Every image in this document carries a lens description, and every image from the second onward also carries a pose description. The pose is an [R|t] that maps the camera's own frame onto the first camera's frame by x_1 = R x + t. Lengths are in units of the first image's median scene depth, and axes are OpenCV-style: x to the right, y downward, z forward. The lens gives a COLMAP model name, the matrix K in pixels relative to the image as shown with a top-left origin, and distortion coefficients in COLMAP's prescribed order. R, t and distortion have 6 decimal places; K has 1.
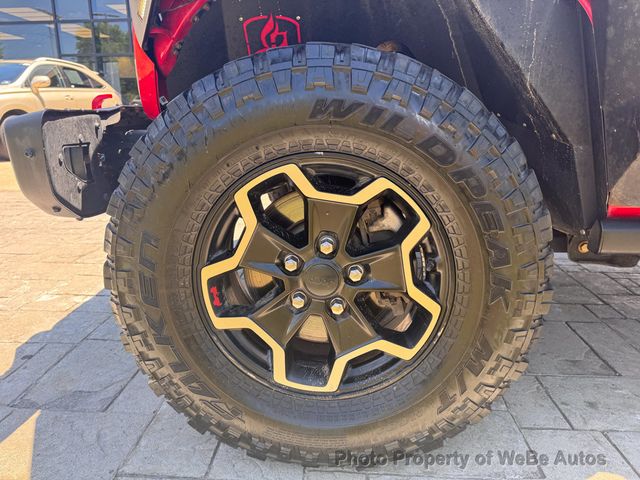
lens RADIAL K [[453.0, 0, 320.0], [0, 453.0, 240.0], [0, 0, 1]] dist [0.001024, -0.003635]
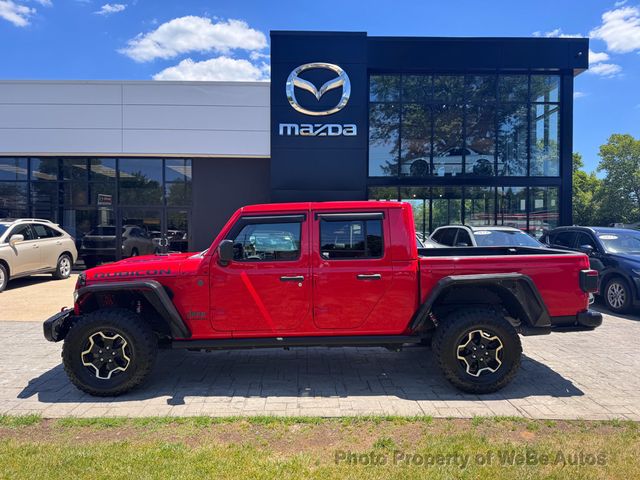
lens RADIAL K [[453.0, 0, 320.0], [0, 453.0, 240.0], [0, 0, 1]] dist [0.001024, -0.003635]
pose [[0.995499, 0.006673, 0.094542, 1.438724], [0.015671, 0.972199, -0.233631, 0.049709], [-0.093472, 0.234061, 0.967718, -3.362923]]
